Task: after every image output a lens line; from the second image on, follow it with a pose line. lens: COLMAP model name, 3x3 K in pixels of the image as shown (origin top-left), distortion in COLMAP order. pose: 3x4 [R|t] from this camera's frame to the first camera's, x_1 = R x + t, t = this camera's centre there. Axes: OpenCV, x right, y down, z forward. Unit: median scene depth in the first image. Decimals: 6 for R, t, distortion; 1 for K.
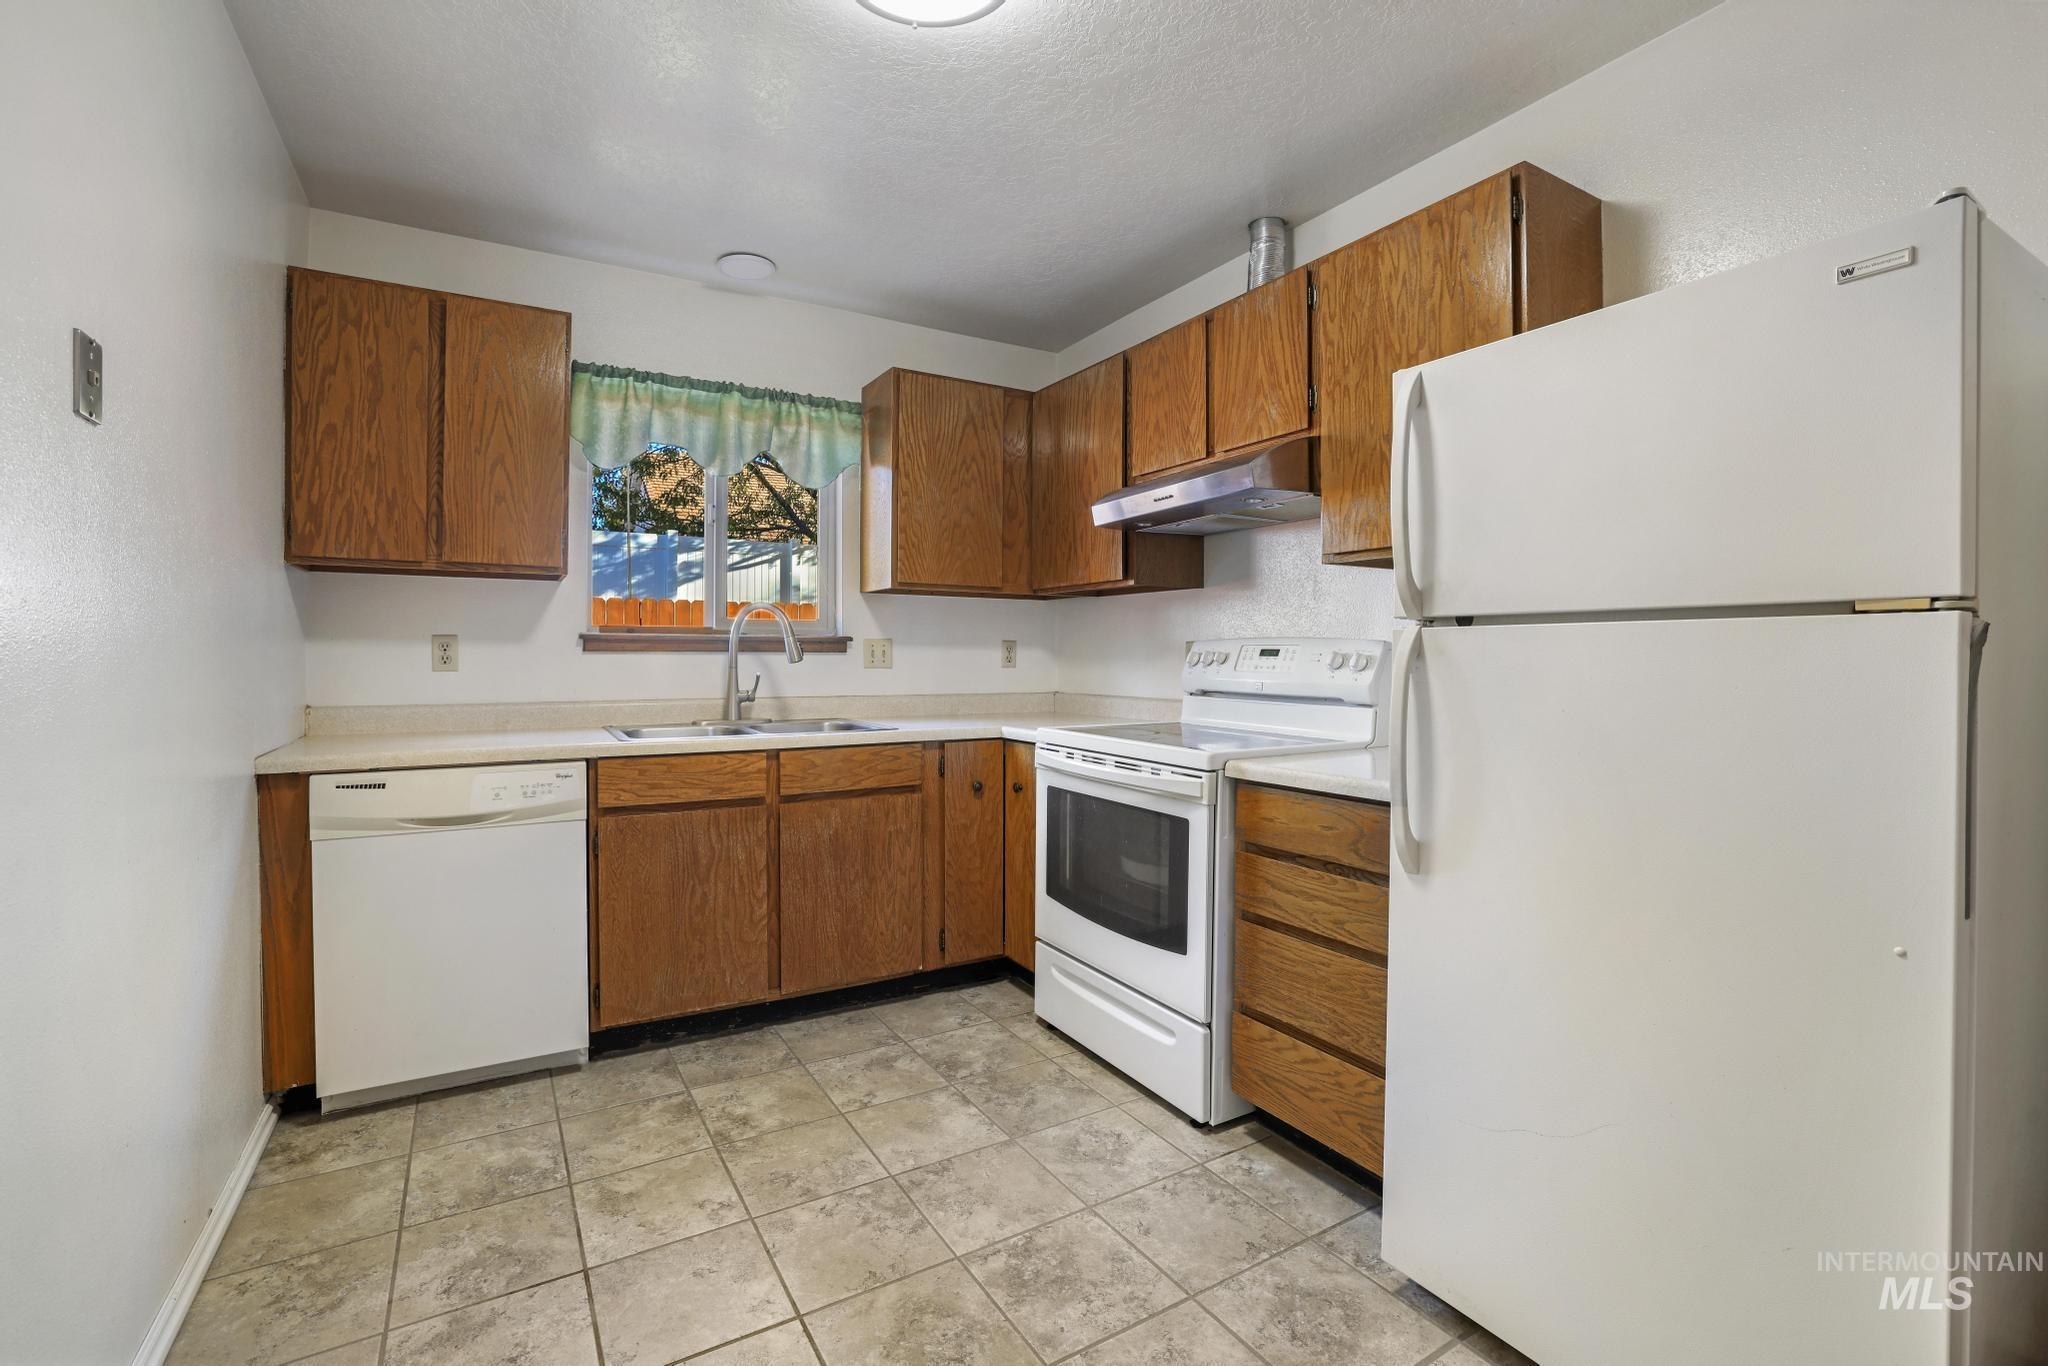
lens RADIAL K [[911.3, 0, 1030.5], [0, 911.3, 670.7], [0, 0, 1]] dist [-0.055765, 0.021077]
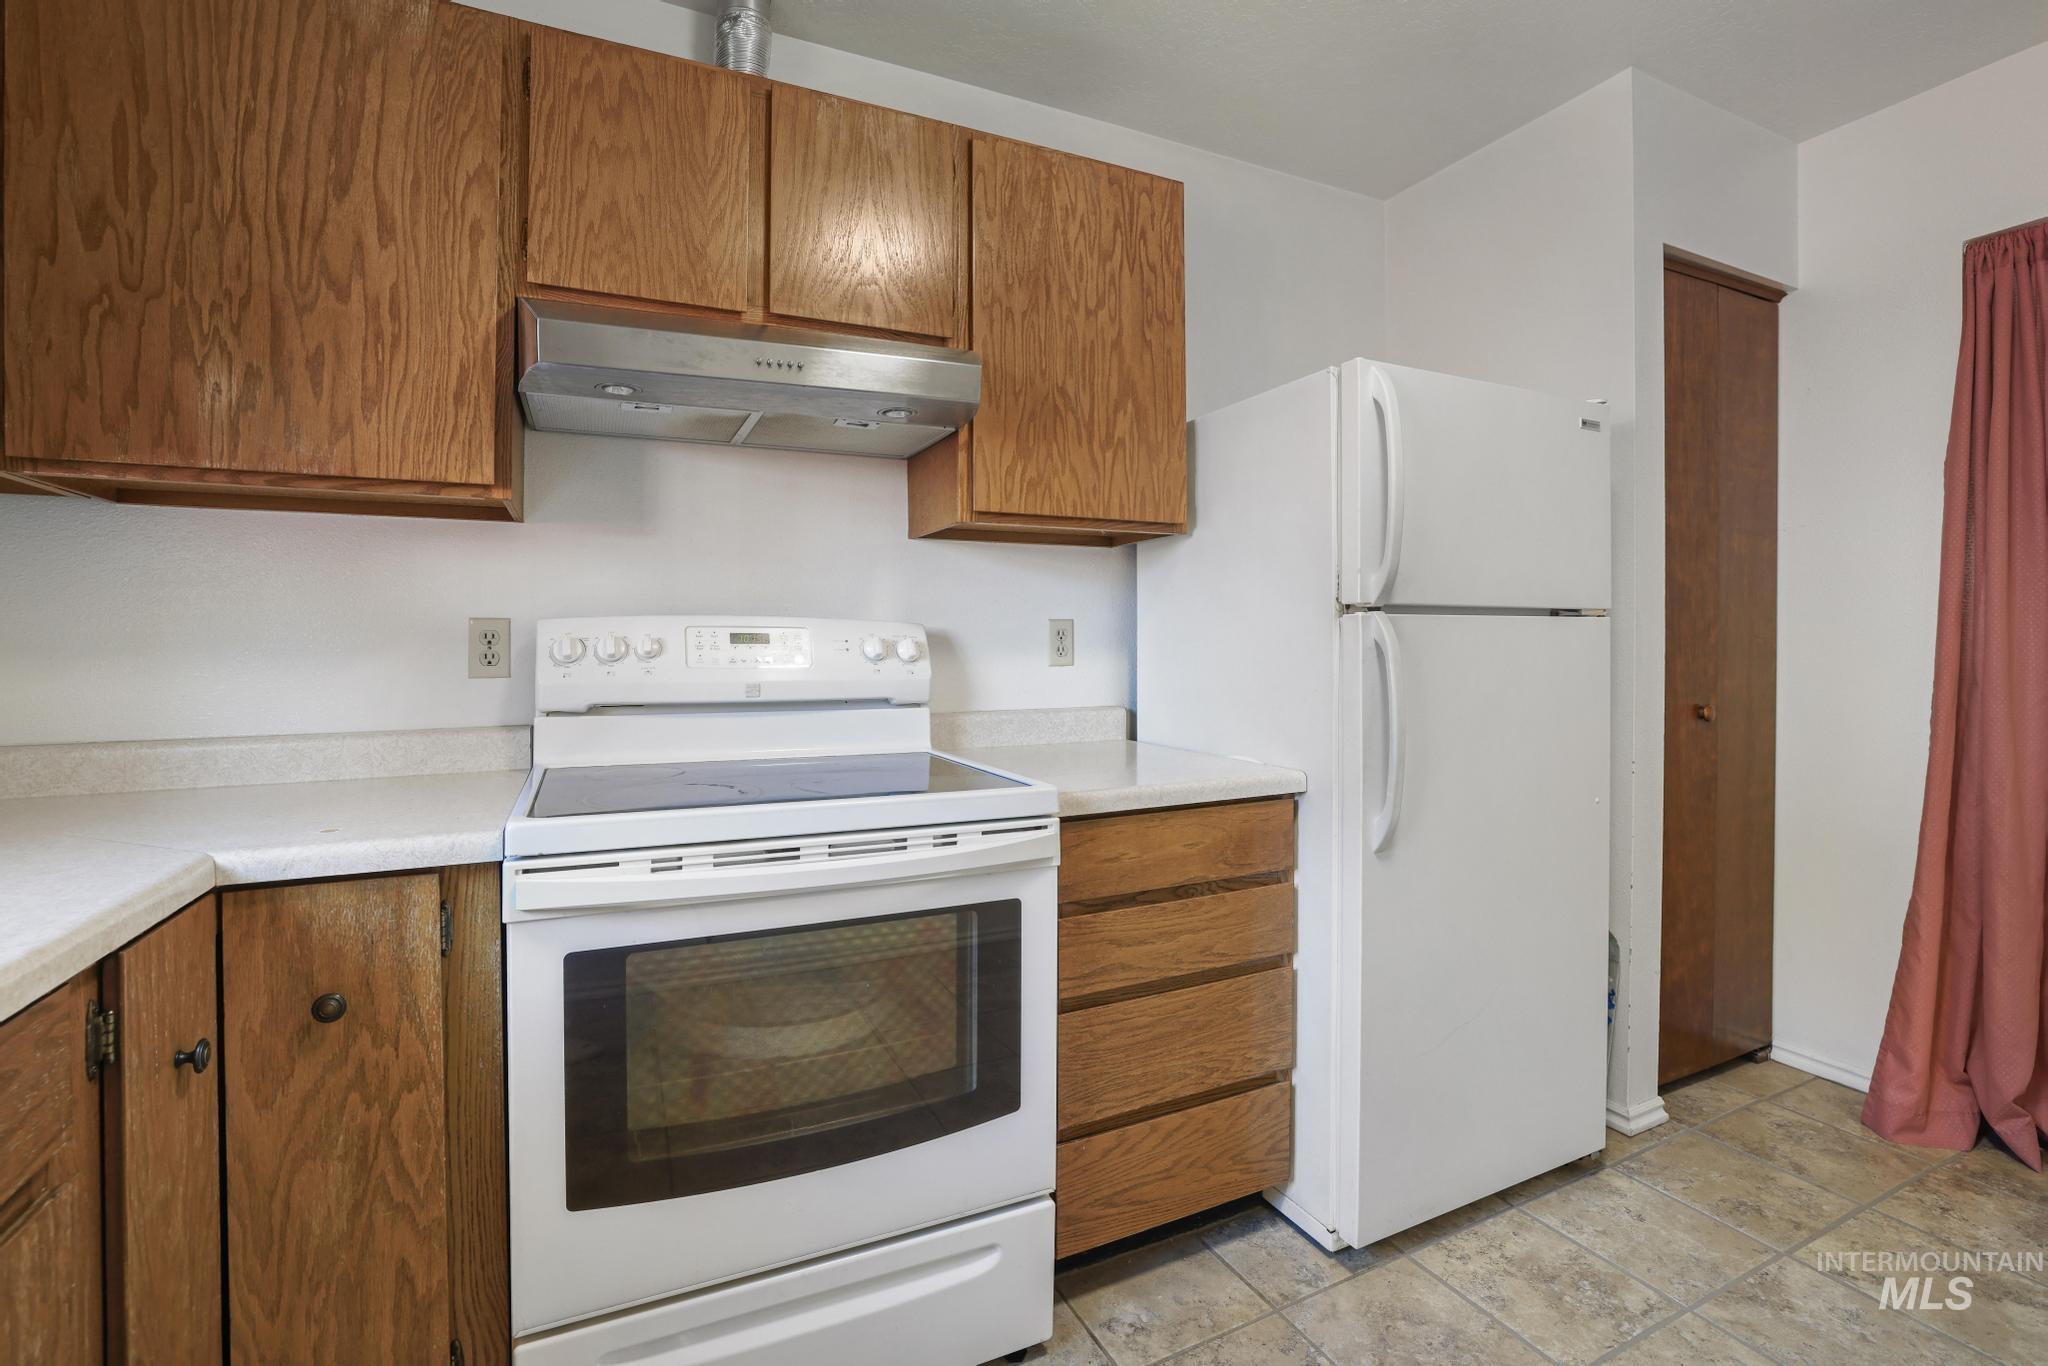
lens RADIAL K [[904.1, 0, 955.2], [0, 904.1, 644.9], [0, 0, 1]] dist [-0.055681, 0.021236]
pose [[0.113702, -0.006775, 0.993492, -0.367142], [0.018848, 0.999812, 0.004661, -0.015255], [-0.993336, 0.018195, 0.113808, 0.772760]]
